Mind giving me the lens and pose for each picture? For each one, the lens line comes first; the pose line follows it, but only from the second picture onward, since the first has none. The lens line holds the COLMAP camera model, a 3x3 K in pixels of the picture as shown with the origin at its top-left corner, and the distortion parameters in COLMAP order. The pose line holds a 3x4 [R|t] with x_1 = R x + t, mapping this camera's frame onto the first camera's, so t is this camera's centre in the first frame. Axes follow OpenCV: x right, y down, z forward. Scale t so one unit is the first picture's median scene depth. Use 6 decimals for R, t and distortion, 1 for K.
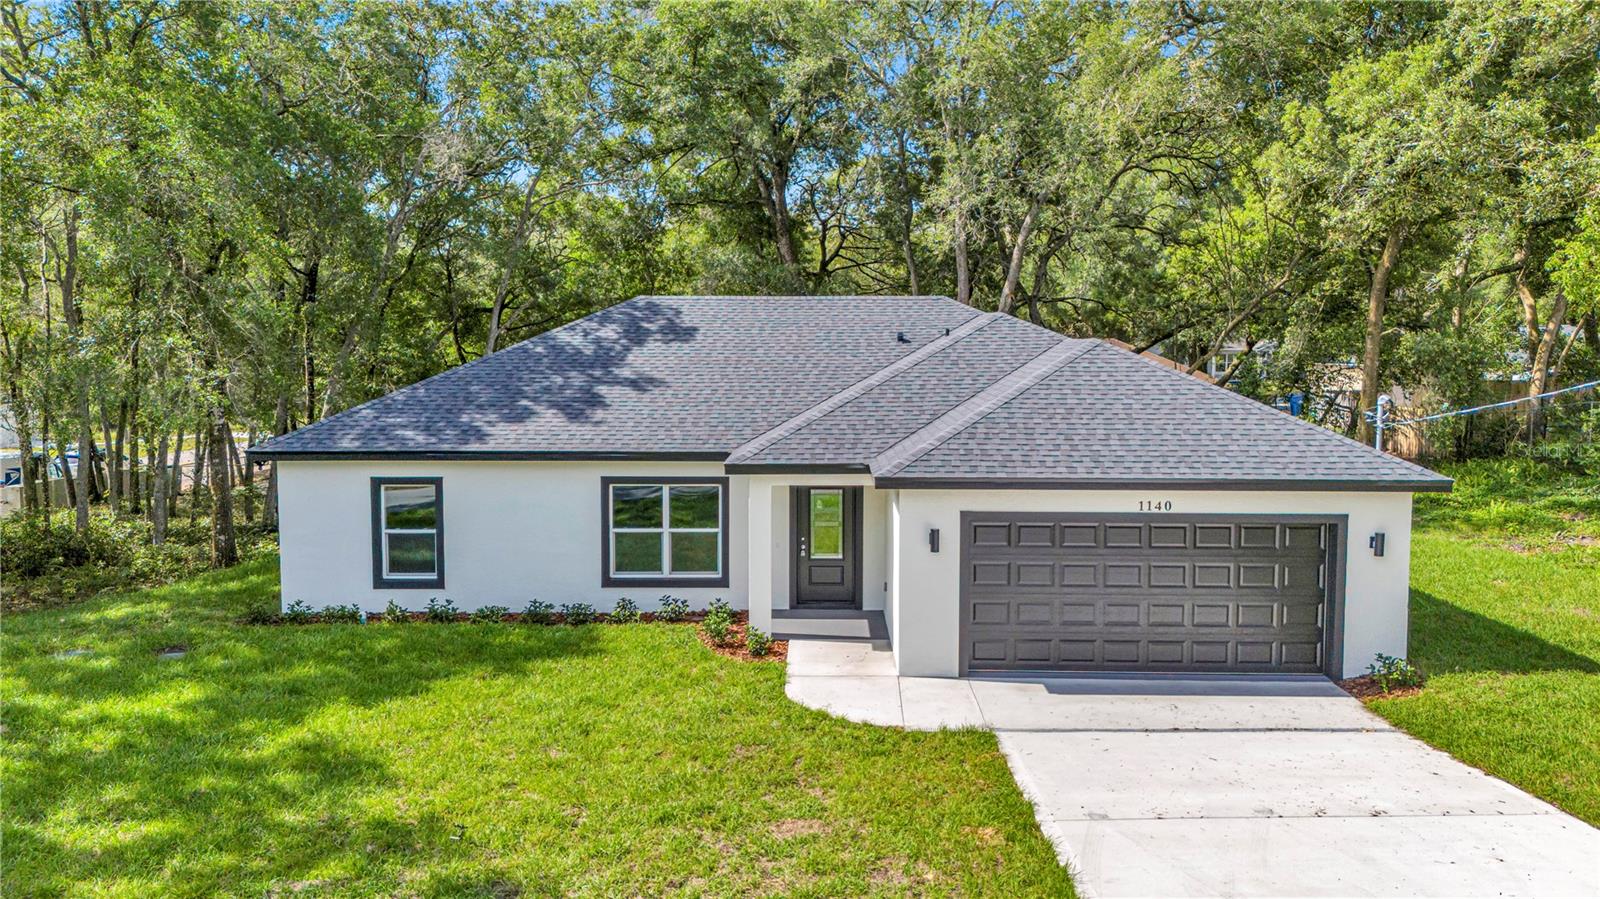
lens RADIAL K [[1187.1, 0, 799.3], [0, 1187.1, 431.2], [0, 0, 1]] dist [0.037287, -0.004614]
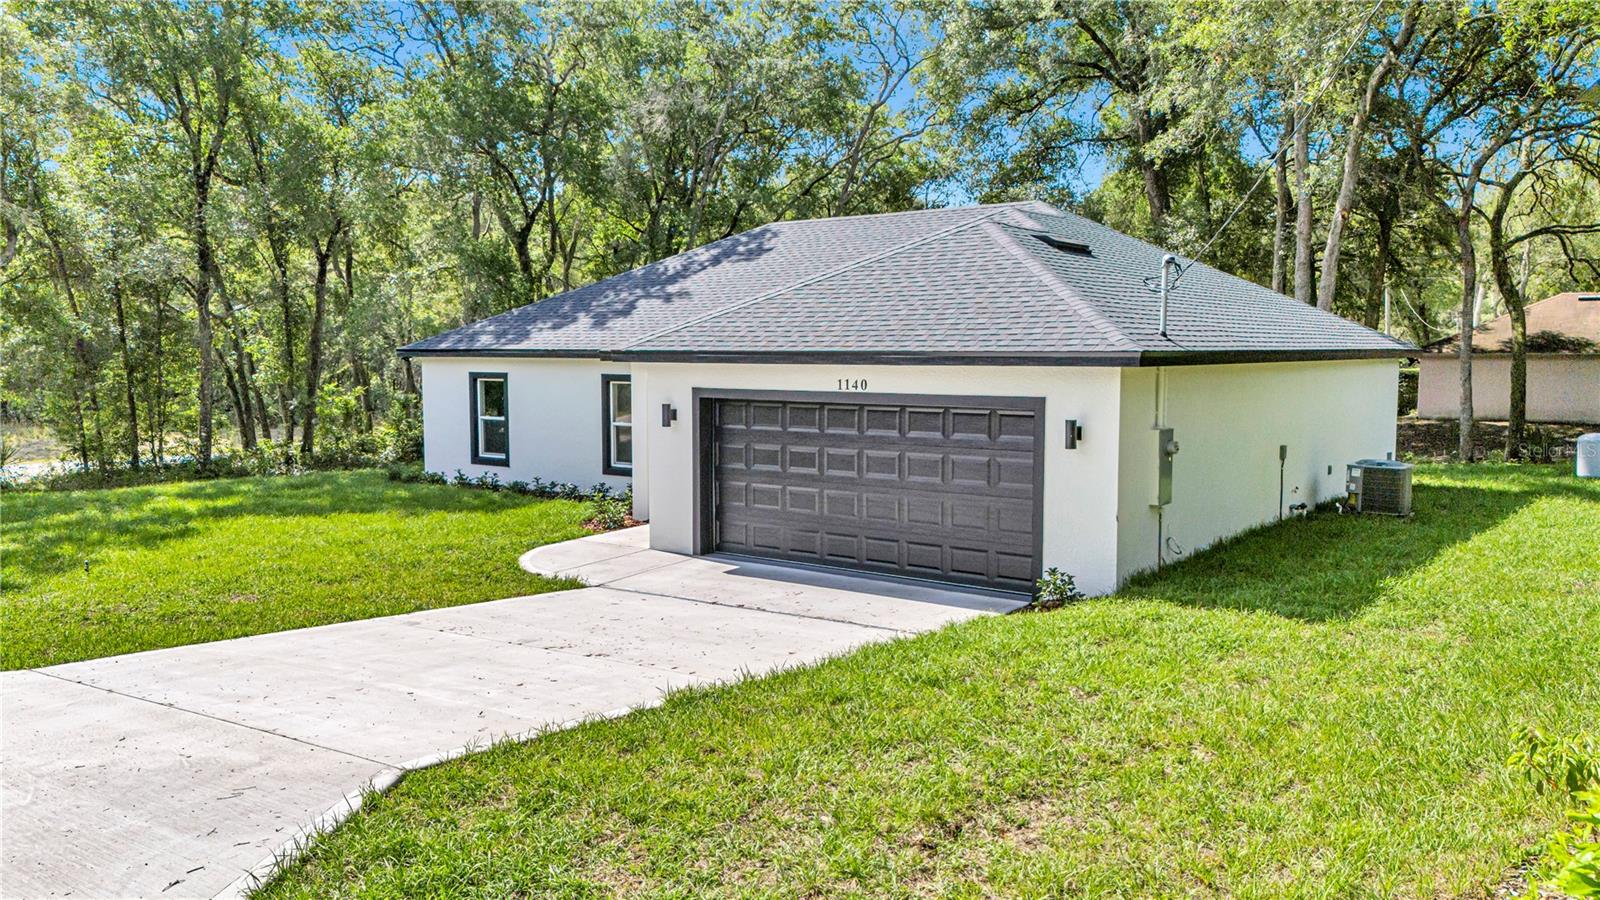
lens RADIAL K [[1192.0, 0, 800.0], [0, 1192.0, 450.0], [0, 0, 1]] dist [0.055576, -0.004553]
pose [[0.817979, 0.048224, -0.573223, 0.776988], [-0.041097, 0.998833, 0.025385, 0.089740], [0.573778, 0.002793, 0.819006, 0.229048]]
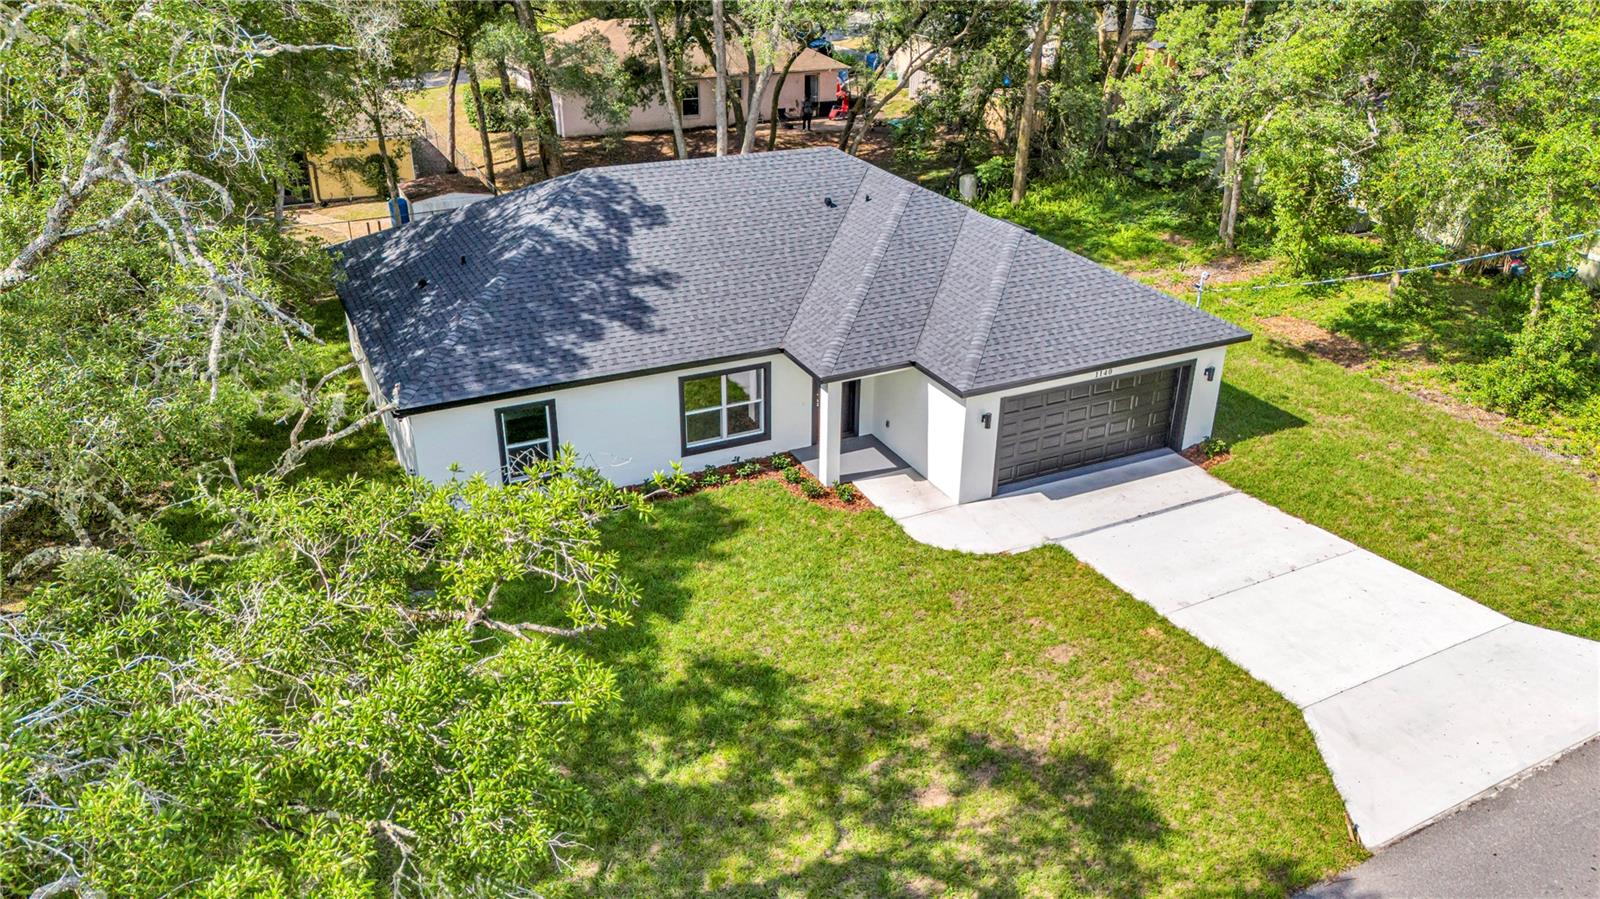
lens RADIAL K [[1187.5, 0, 800.0], [0, 1187.5, 449.5], [0, 0, 1]] dist [0.075209, -0.000506]
pose [[0.888230, -0.195299, 0.415819, -0.716789], [0.023883, 0.923544, 0.382749, -0.447463], [-0.458777, -0.330038, 0.824984, -0.141704]]
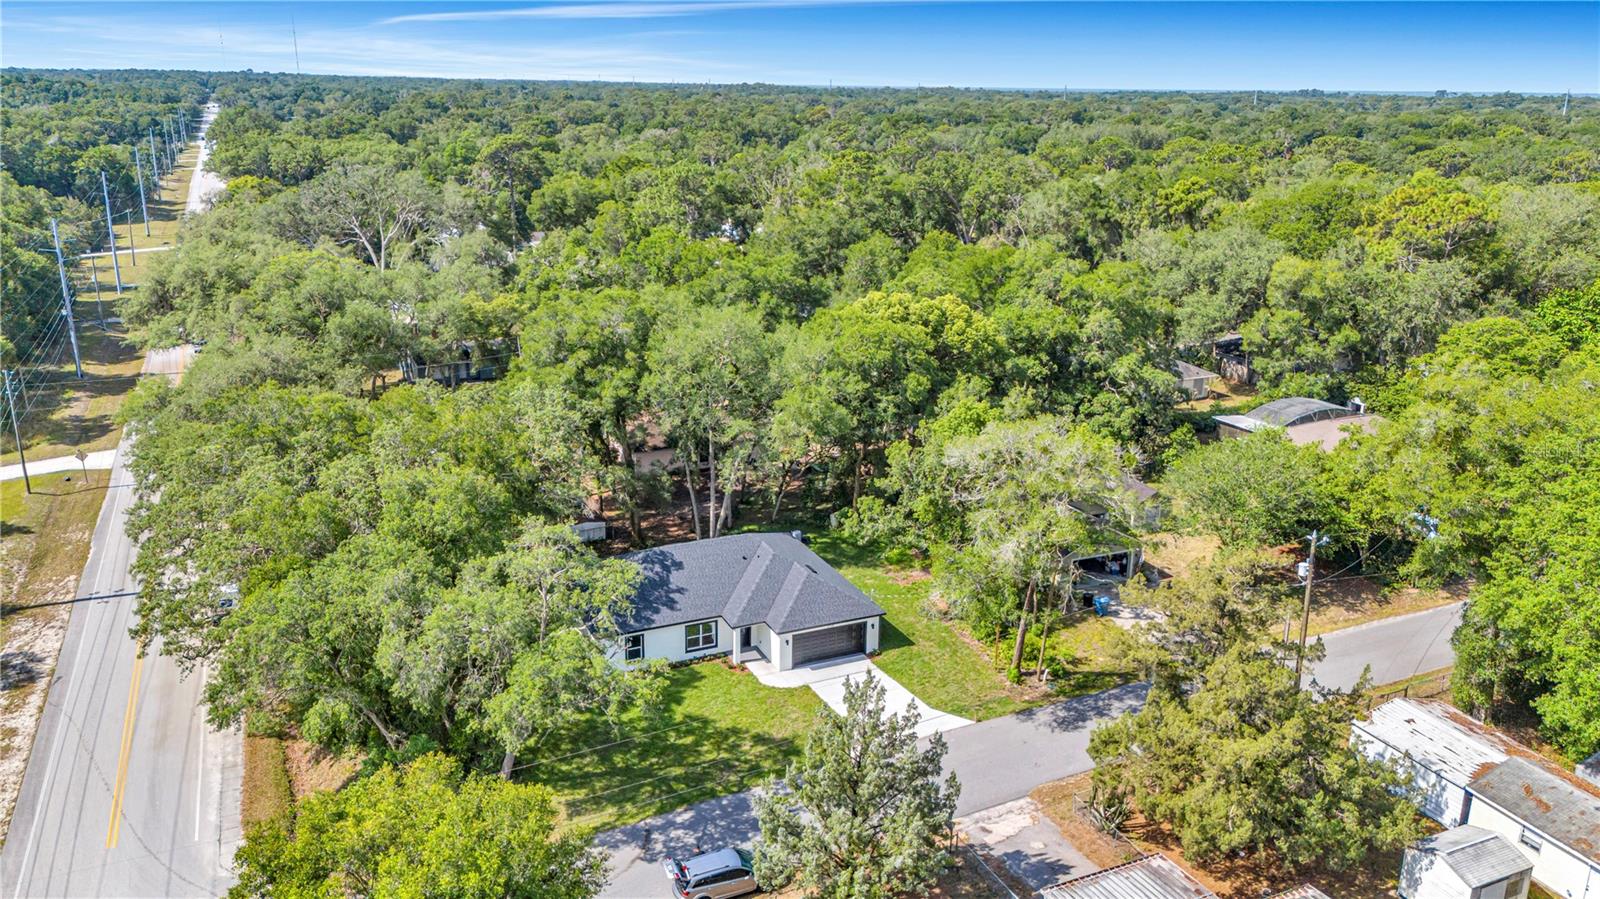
lens RADIAL K [[1192.0, 0, 800.0], [0, 1192.0, 449.5], [0, 0, 1]] dist [0.055576, -0.004553]
pose [[0.902402, -0.119118, 0.414104, -1.596345], [0.020745, 0.971926, 0.234369, -1.645239], [-0.430396, -0.202904, 0.879539, -2.792263]]
